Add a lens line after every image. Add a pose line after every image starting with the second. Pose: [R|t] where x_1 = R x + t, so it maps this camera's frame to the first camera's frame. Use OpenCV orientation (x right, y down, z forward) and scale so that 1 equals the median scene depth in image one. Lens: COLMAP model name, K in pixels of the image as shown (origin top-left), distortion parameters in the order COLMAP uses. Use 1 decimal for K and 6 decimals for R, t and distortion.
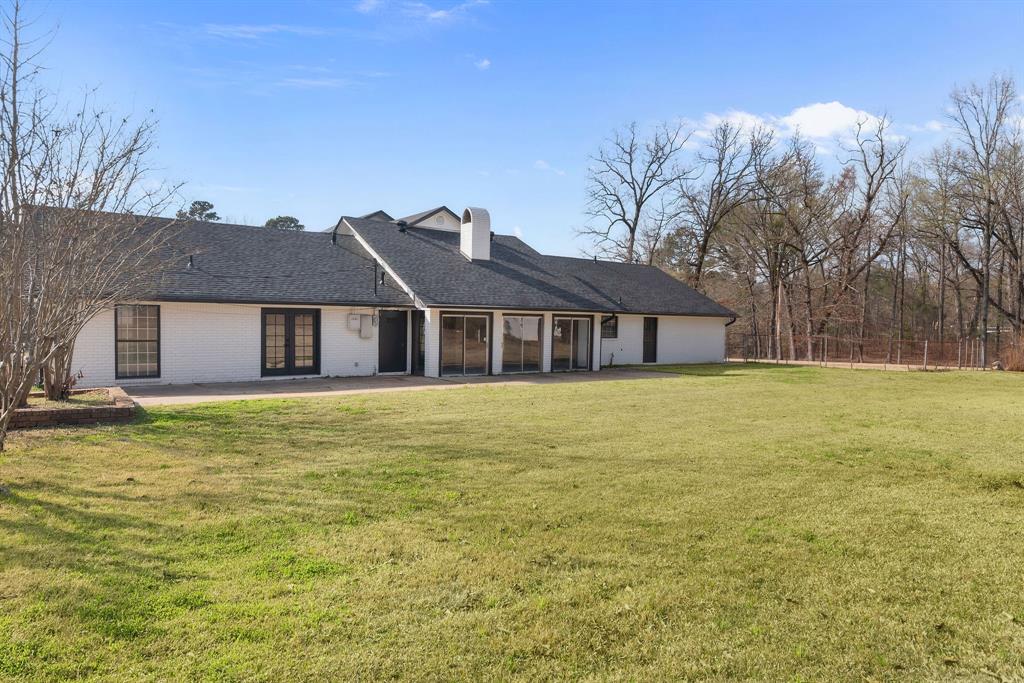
lens RADIAL K [[625.6, 0, 518.5], [0, 625.6, 342.3], [0, 0, 1]] dist [0.006523, 0.000455]
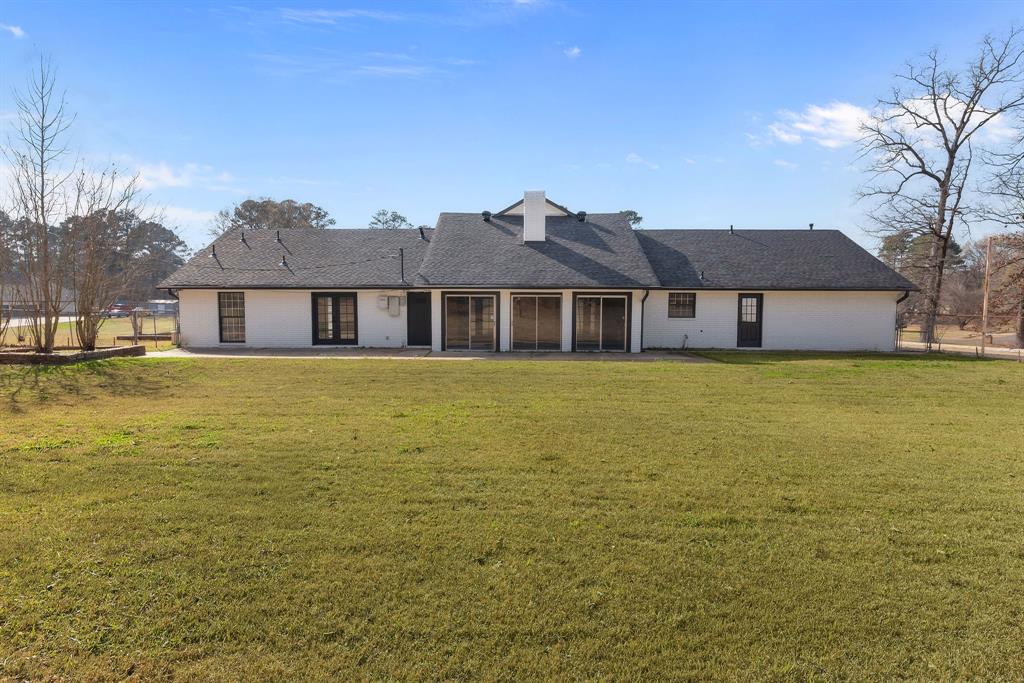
lens RADIAL K [[583.5, 0, 509.0], [0, 583.5, 346.5], [0, 0, 1]] dist [-0.002348, -0.001725]
pose [[0.802253, 0.032838, -0.596080, 0.556045], [-0.009753, 0.999074, 0.041912, 0.002514], [0.596905, -0.027810, 0.801830, 0.229724]]
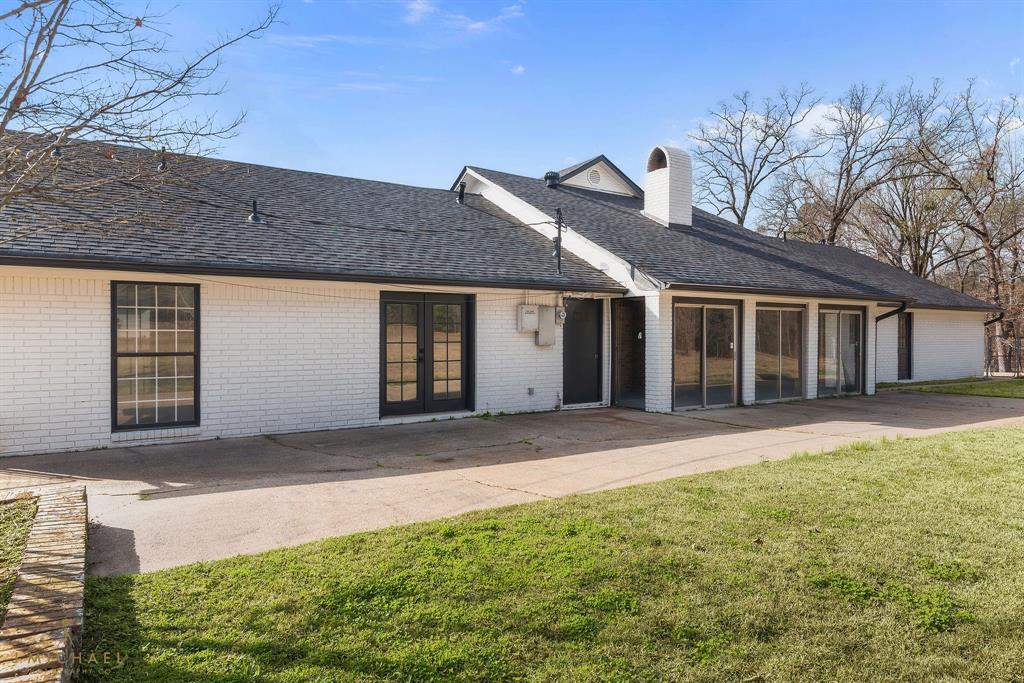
lens RADIAL K [[625.6, 0, 518.2], [0, 625.6, 336.2], [0, 0, 1]] dist [0.006523, 0.000455]
pose [[0.998261, -0.013800, -0.057316, -0.222095], [0.012130, 0.999495, -0.029378, 0.001208], [0.057693, 0.028632, 0.997924, 0.396636]]
